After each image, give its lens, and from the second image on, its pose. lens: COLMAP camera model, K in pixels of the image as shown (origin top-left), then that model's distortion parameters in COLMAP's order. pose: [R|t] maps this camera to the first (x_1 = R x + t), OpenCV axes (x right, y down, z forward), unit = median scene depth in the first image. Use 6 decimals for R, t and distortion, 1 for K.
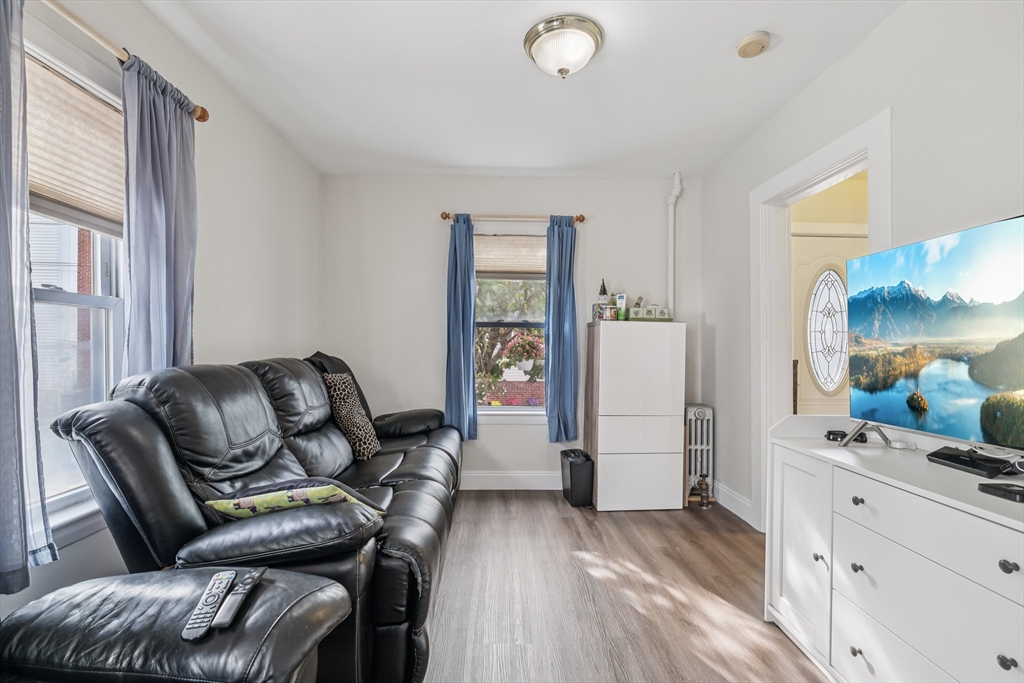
lens RADIAL K [[451.9, 0, 512.8], [0, 451.9, 346.9], [0, 0, 1]] dist [-0.003880, -0.000133]
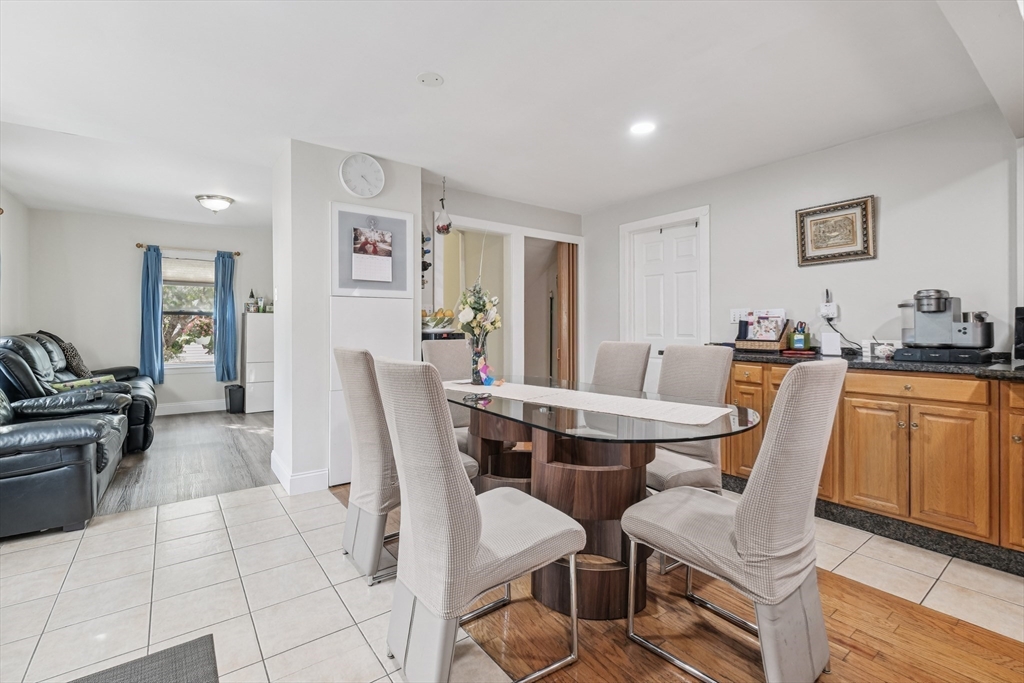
lens RADIAL K [[451.9, 0, 507.1], [0, 451.9, 327.1], [0, 0, 1]] dist [-0.003880, -0.000133]
pose [[0.822651, -0.004927, 0.568526, 0.013725], [0.004761, 0.999987, 0.001777, 0.003513], [-0.568527, 0.001245, 0.822663, -1.044840]]
